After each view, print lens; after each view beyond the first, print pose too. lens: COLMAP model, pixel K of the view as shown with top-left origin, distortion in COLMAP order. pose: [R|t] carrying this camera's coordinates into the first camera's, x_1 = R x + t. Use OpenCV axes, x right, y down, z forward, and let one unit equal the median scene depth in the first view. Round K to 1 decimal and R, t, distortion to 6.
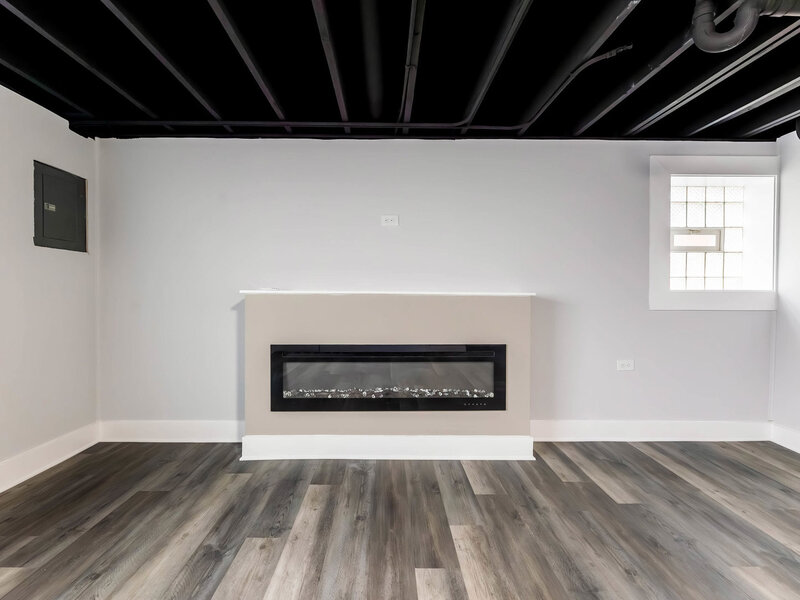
lens RADIAL K [[361.6, 0, 394.3], [0, 361.6, 299.1], [0, 0, 1]] dist [-0.001523, -0.000171]
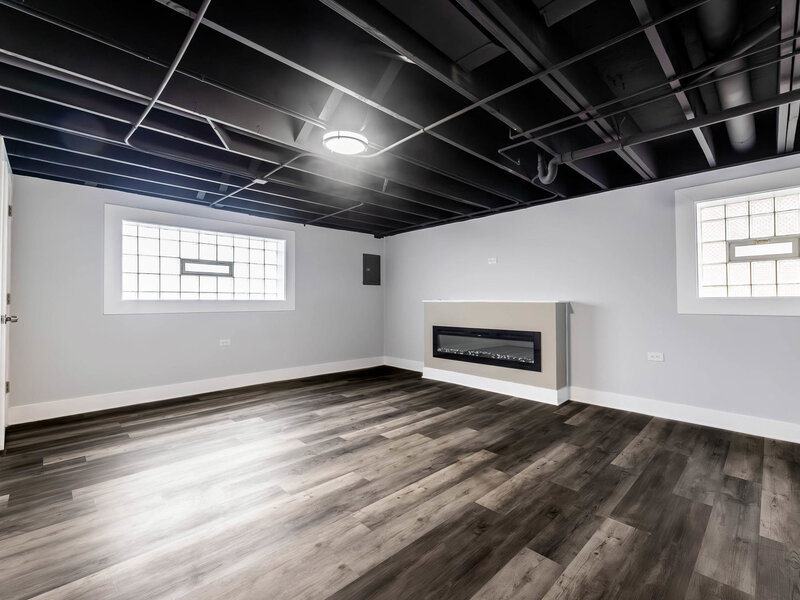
lens RADIAL K [[361.6, 0, 394.3], [0, 361.6, 299.1], [0, 0, 1]] dist [-0.001523, -0.000171]
pose [[0.674442, -0.010543, -0.738252, 1.070879], [-0.011141, 0.999639, -0.024454, 0.023630], [0.738243, 0.024717, 0.674081, -0.604535]]
